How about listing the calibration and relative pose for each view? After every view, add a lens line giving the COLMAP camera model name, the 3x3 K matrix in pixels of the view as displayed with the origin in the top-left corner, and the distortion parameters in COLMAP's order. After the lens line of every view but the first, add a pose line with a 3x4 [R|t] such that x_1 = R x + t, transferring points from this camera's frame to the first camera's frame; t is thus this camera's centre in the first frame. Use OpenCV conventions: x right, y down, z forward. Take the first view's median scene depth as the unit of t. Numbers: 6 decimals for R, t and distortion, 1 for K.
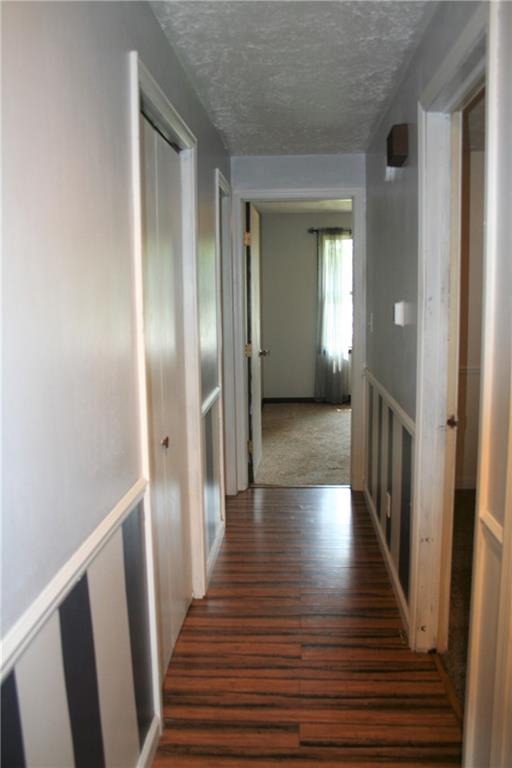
lens RADIAL K [[643.0, 0, 256.0], [0, 643.0, 384.0], [0, 0, 1]] dist [0.000636, 0.002218]
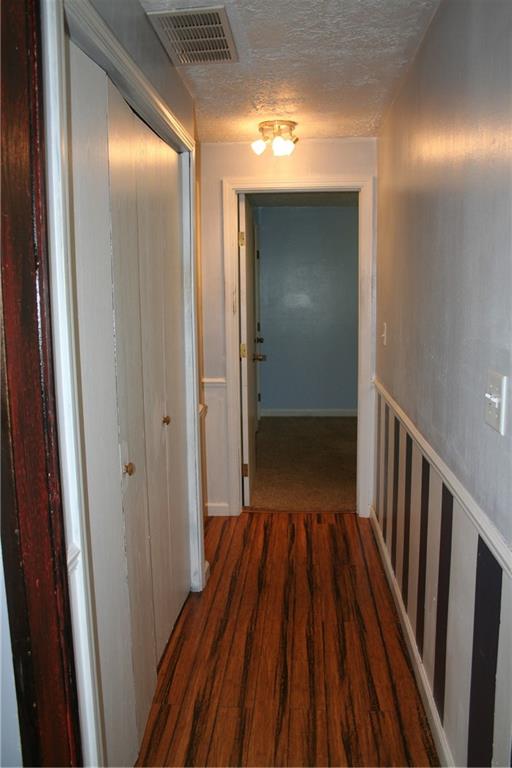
lens RADIAL K [[642.4, 0, 256.0], [0, 642.4, 384.0], [0, 0, 1]] dist [-0.099658, 0.012878]
pose [[0.999980, 0.006085, 0.001706, 0.011844], [-0.006094, 0.999966, 0.005523, -0.030114], [-0.001672, -0.005534, 0.999983, 0.185126]]
